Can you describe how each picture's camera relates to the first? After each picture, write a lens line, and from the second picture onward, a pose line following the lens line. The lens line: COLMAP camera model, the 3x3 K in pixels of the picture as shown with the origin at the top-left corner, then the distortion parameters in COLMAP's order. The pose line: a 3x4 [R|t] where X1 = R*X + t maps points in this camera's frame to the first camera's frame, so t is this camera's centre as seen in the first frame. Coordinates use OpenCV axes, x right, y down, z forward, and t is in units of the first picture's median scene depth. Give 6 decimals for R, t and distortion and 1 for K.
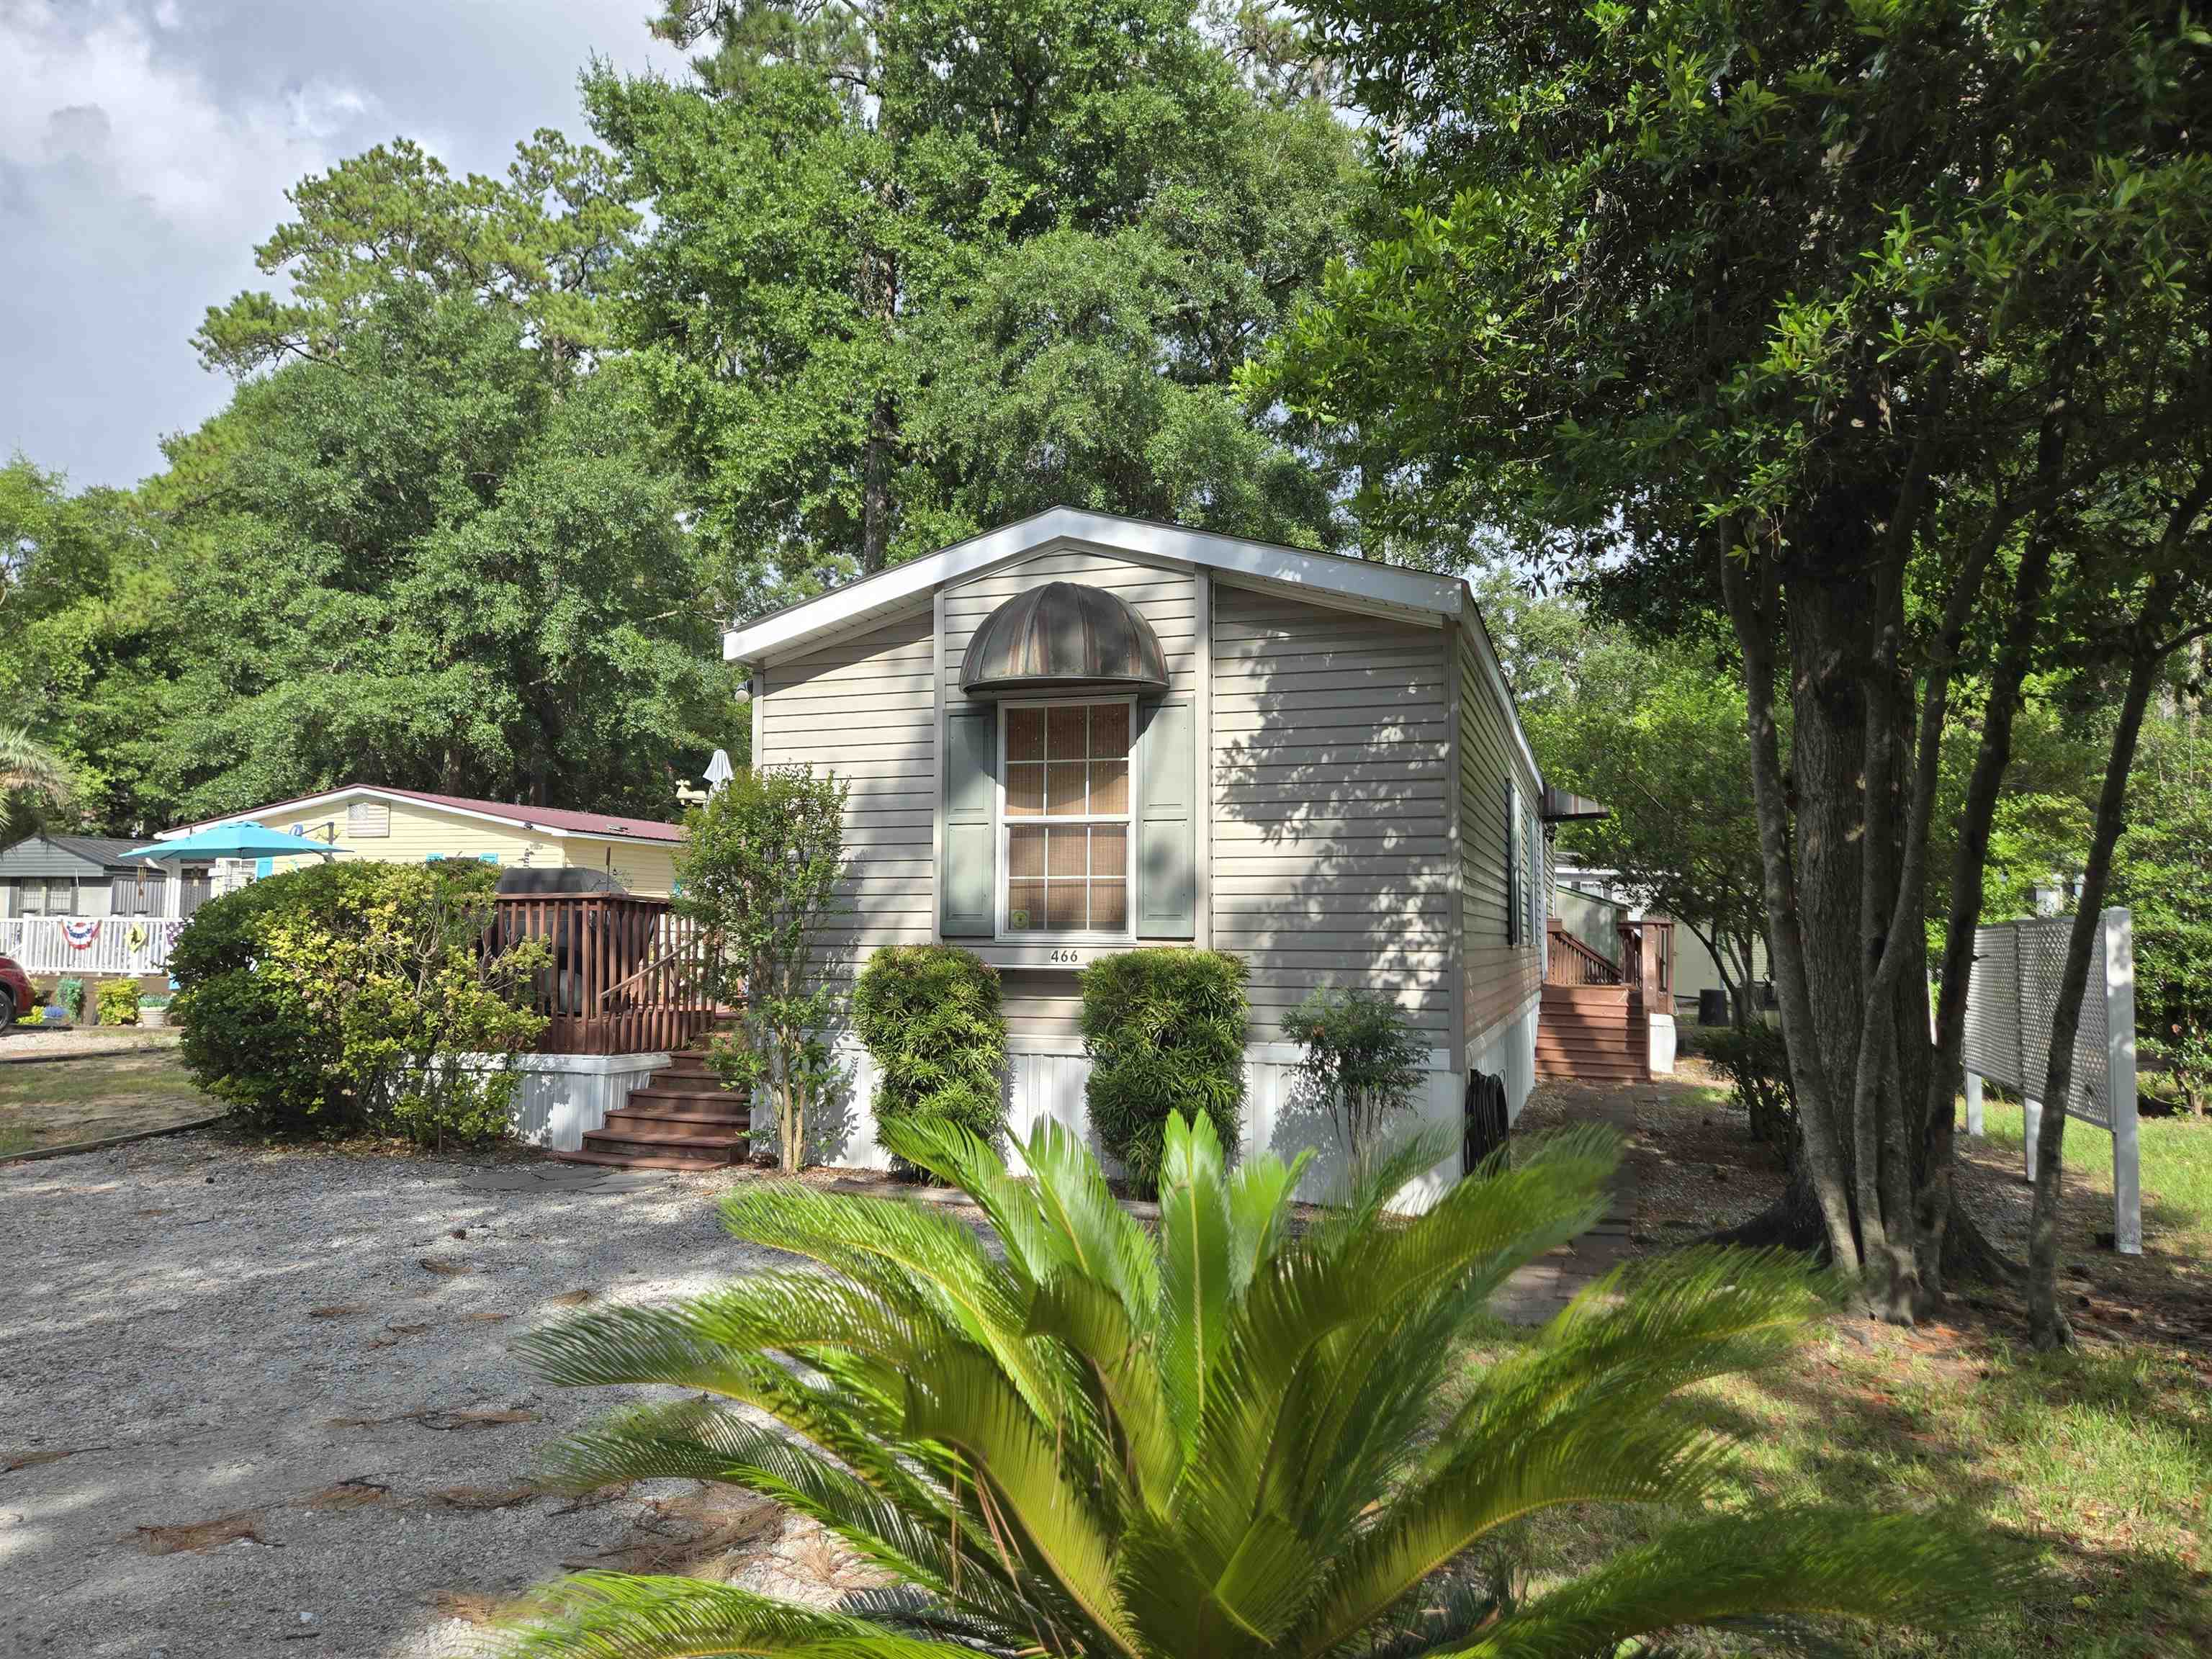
lens RADIAL K [[1494.3, 0, 1103.5], [0, 1494.3, 816.7], [0, 0, 1]] dist [0.055000, -0.004019]
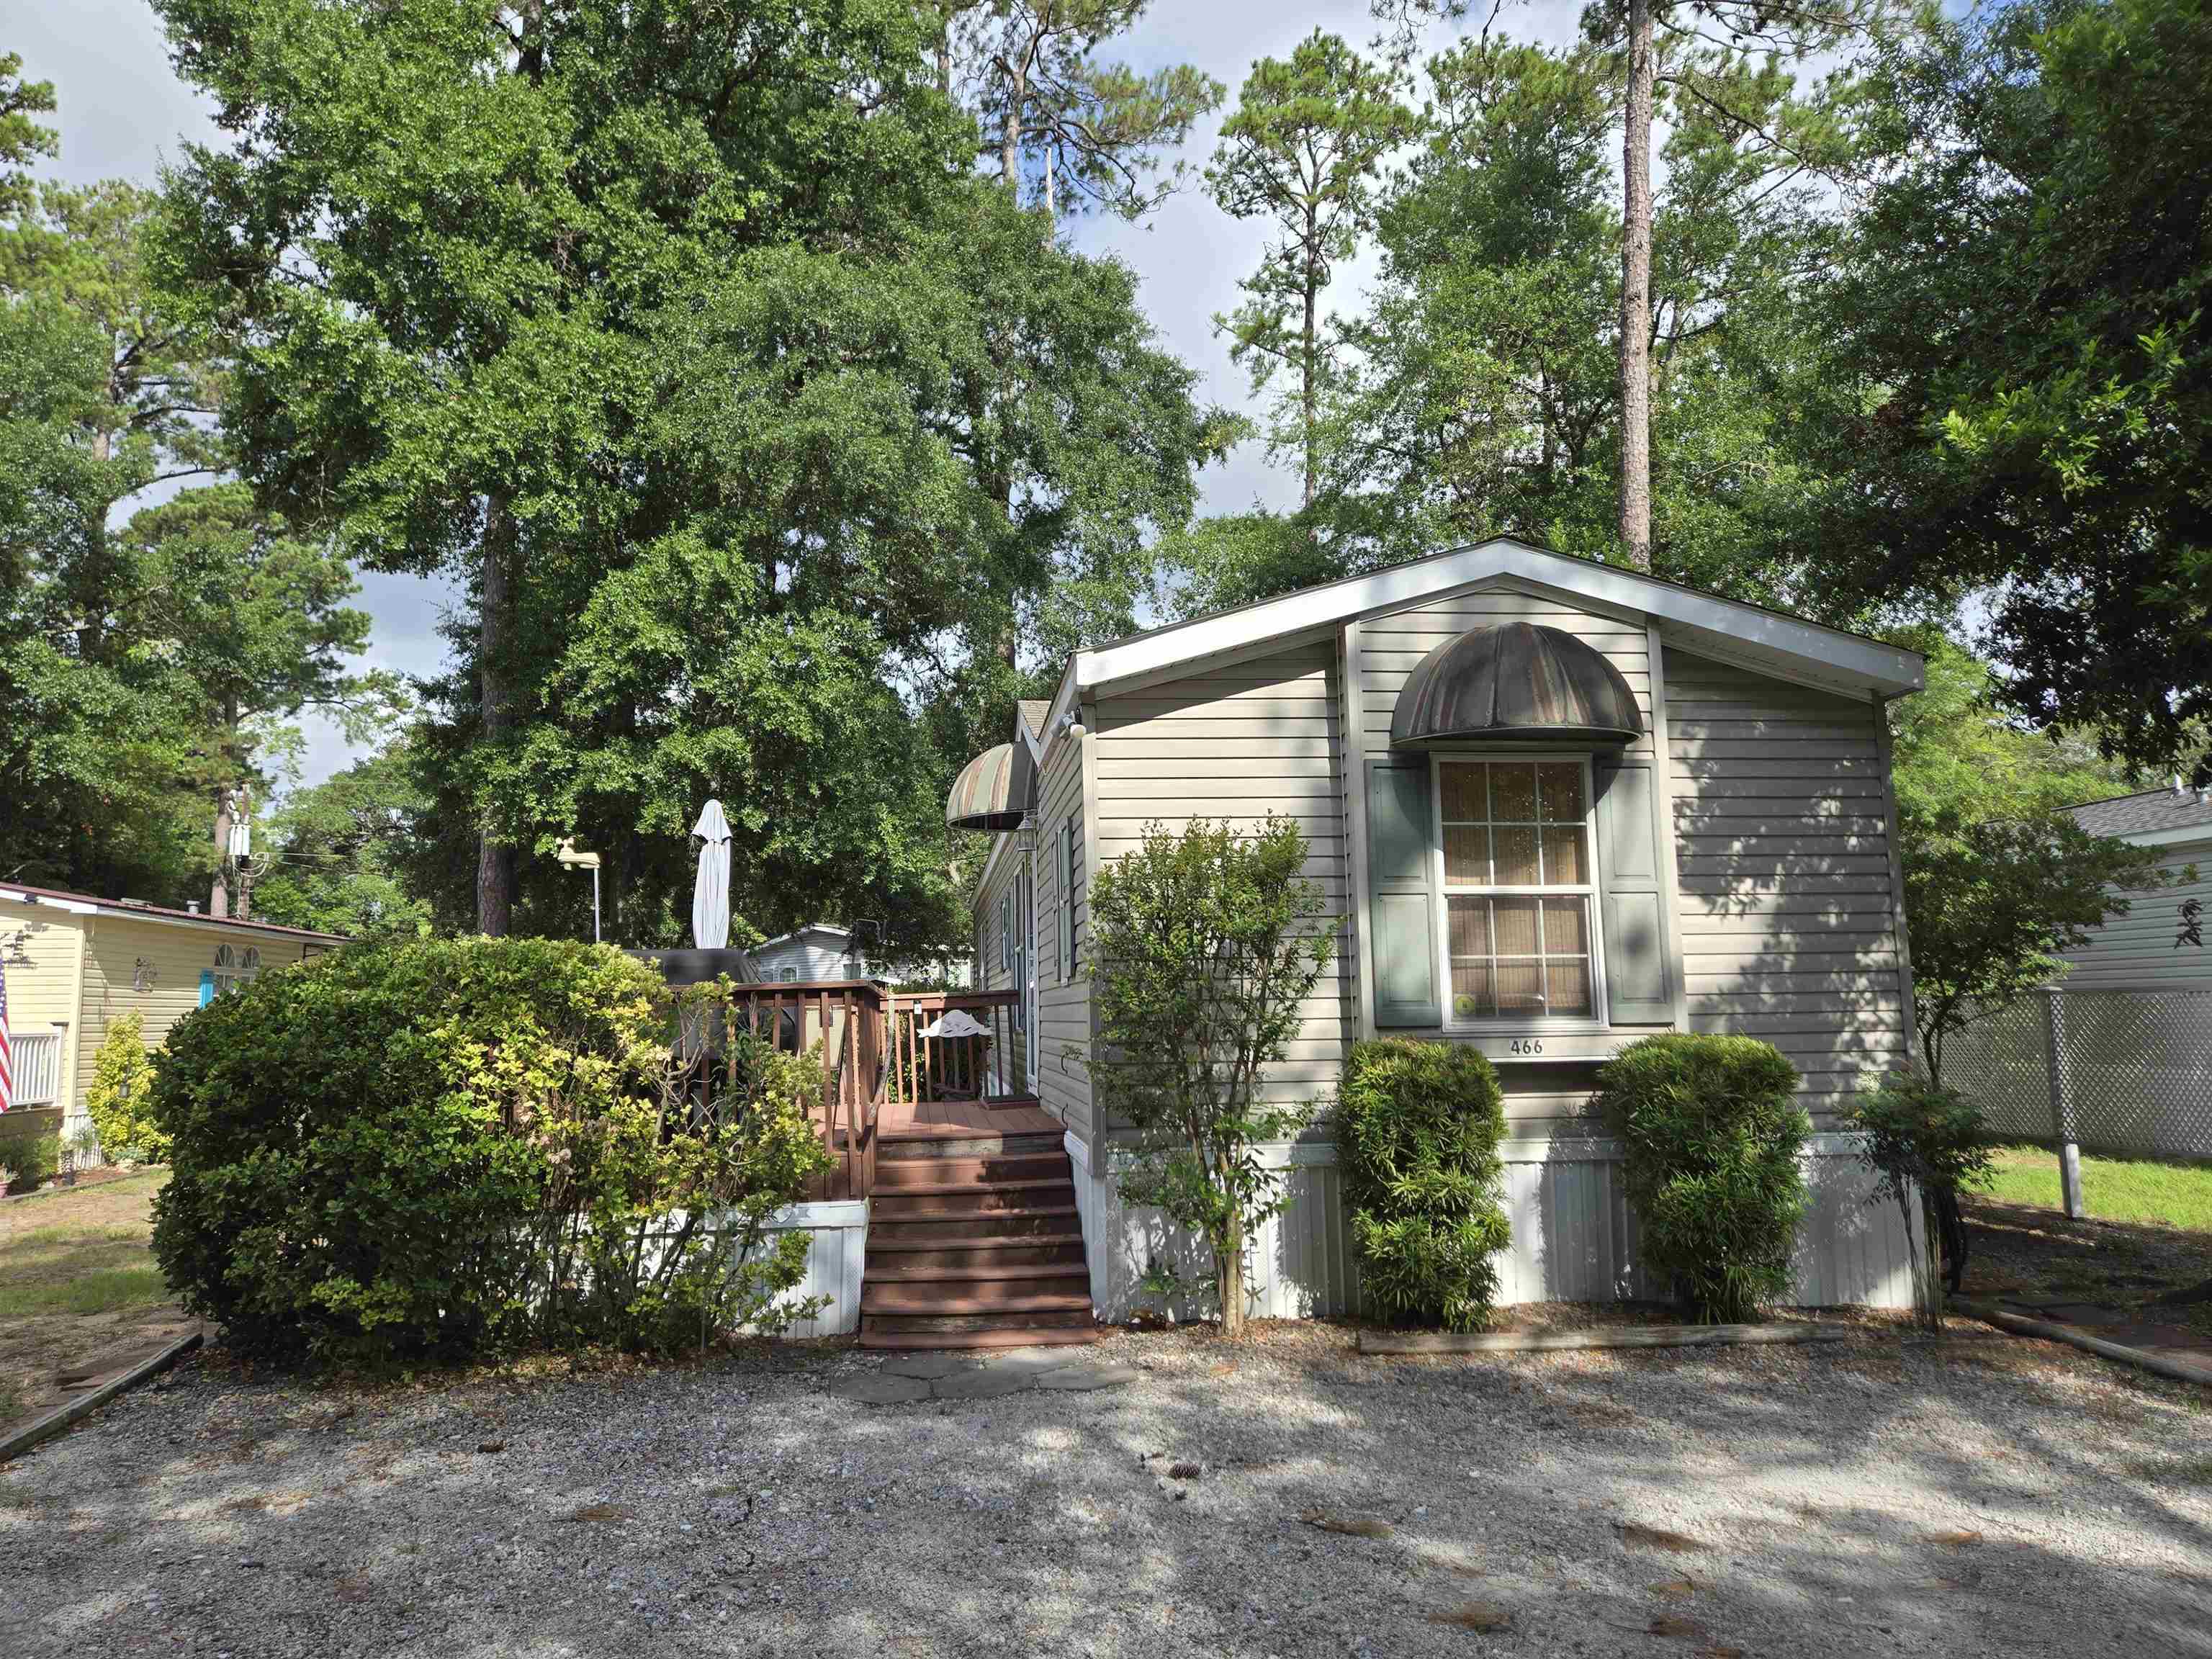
lens RADIAL K [[1494.3, 0, 1103.5], [0, 1494.3, 816.7], [0, 0, 1]] dist [0.055000, -0.004019]
pose [[0.904578, 0.032134, 0.425095, -0.626867], [-0.008655, 0.998334, -0.057050, 0.010942], [-0.426220, 0.047927, 0.903349, 0.304889]]
